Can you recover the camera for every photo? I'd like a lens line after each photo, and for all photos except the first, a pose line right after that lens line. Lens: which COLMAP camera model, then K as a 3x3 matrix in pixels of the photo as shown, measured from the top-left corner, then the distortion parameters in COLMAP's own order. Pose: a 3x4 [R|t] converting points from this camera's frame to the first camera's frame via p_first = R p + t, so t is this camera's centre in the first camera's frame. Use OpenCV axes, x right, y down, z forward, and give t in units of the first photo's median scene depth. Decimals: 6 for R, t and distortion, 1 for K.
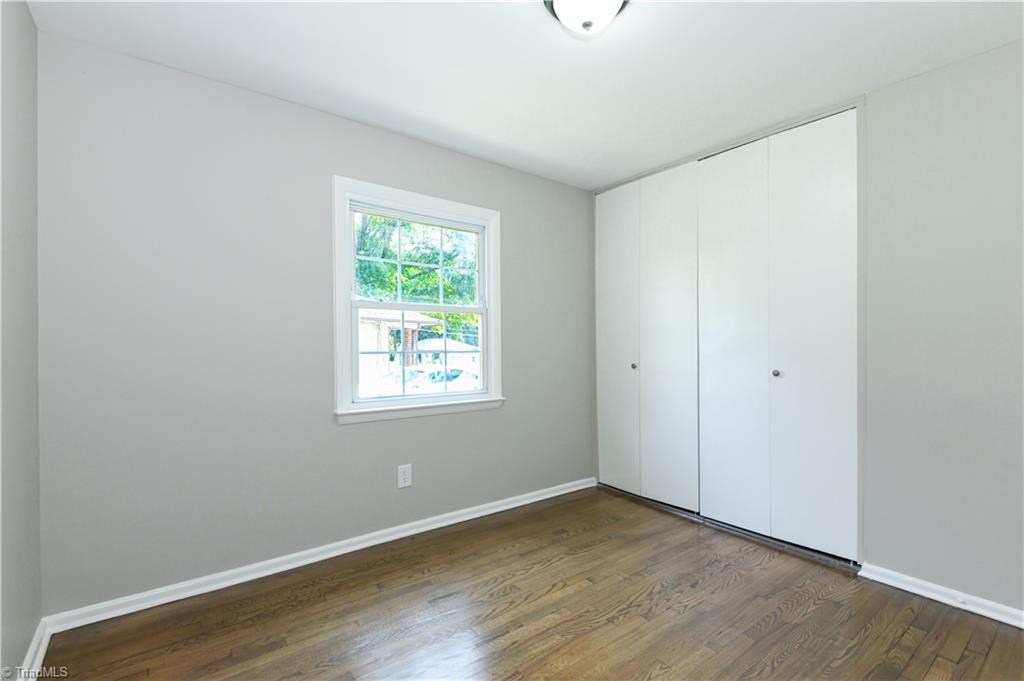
lens RADIAL K [[465.1, 0, 513.5], [0, 465.1, 352.0], [0, 0, 1]] dist [0.033581, -0.025117]
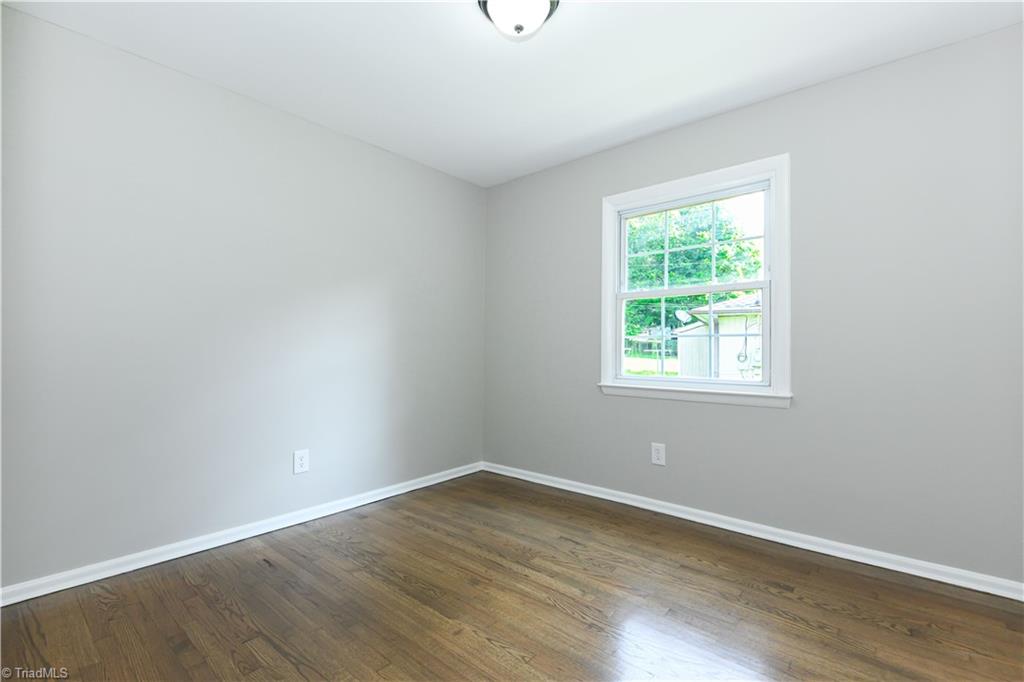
lens RADIAL K [[467.6, 0, 510.5], [0, 467.6, 345.2], [0, 0, 1]] dist [0.037148, -0.025890]
pose [[0.189020, -0.005592, -0.981957, 0.811967], [-0.015099, 0.999849, -0.008600, 0.038204], [0.981857, 0.016452, 0.188907, 0.513394]]
